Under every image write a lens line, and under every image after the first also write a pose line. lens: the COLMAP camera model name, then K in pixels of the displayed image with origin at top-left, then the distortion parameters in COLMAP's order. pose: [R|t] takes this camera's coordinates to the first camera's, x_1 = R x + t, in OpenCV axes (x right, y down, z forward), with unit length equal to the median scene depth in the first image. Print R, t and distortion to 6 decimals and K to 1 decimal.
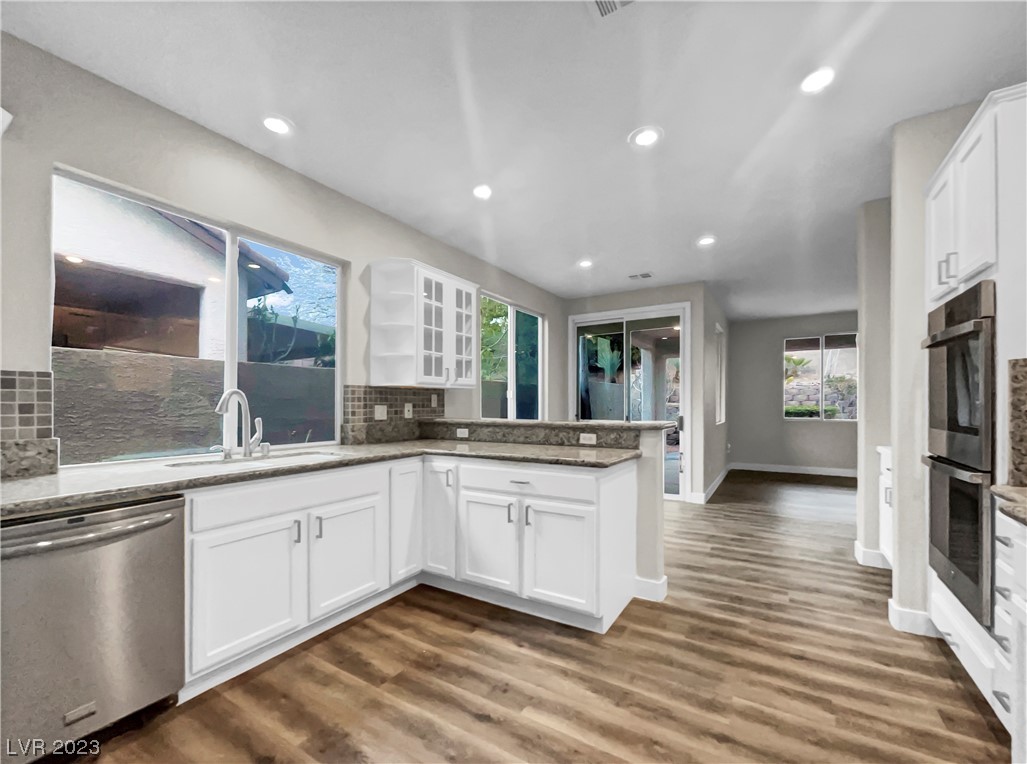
lens RADIAL K [[442.7, 0, 504.7], [0, 442.7, 403.2], [0, 0, 1]] dist [0.000676, 0.000102]
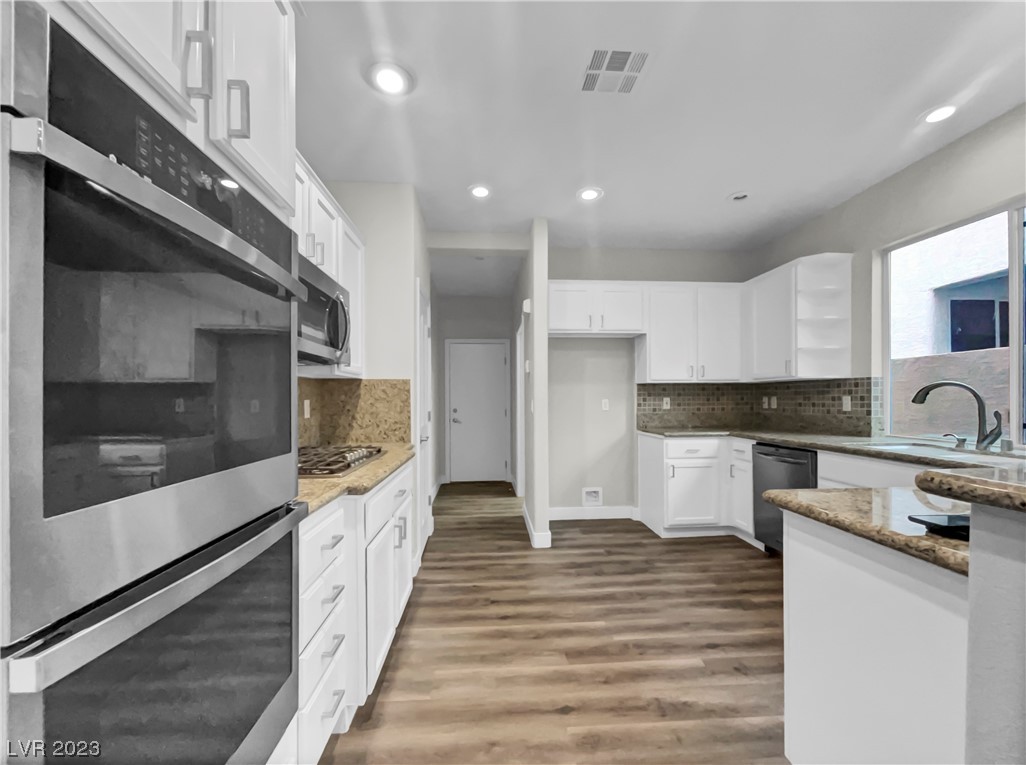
lens RADIAL K [[442.2, 0, 515.2], [0, 442.2, 389.8], [0, 0, 1]] dist [0.000676, 0.000102]
pose [[-0.805410, -0.002761, -0.592712, 0.917378], [0.006094, 0.999898, -0.012938, -0.006437], [0.592687, -0.014033, -0.805311, 1.345866]]
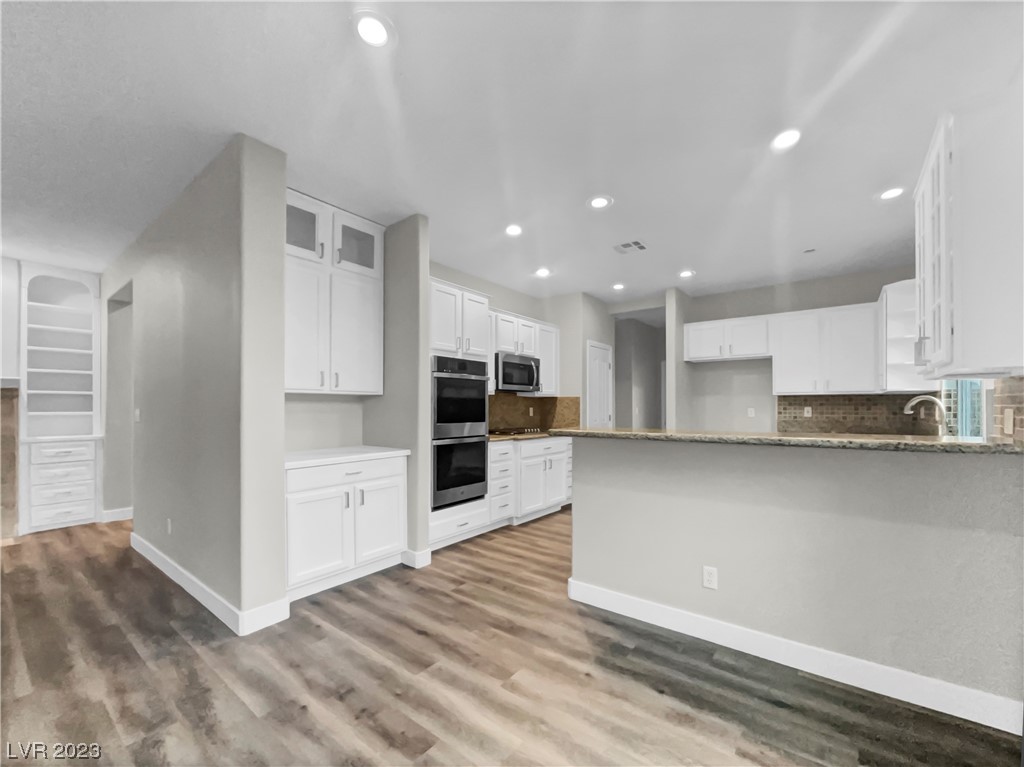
lens RADIAL K [[441.4, 0, 513.1], [0, 441.4, 402.7], [0, 0, 1]] dist [0.000676, 0.000102]
pose [[-0.996008, 0.005503, 0.089092, 0.520506], [0.005149, 0.999978, -0.004209, -0.015107], [-0.089113, -0.003734, -0.996014, 2.654263]]
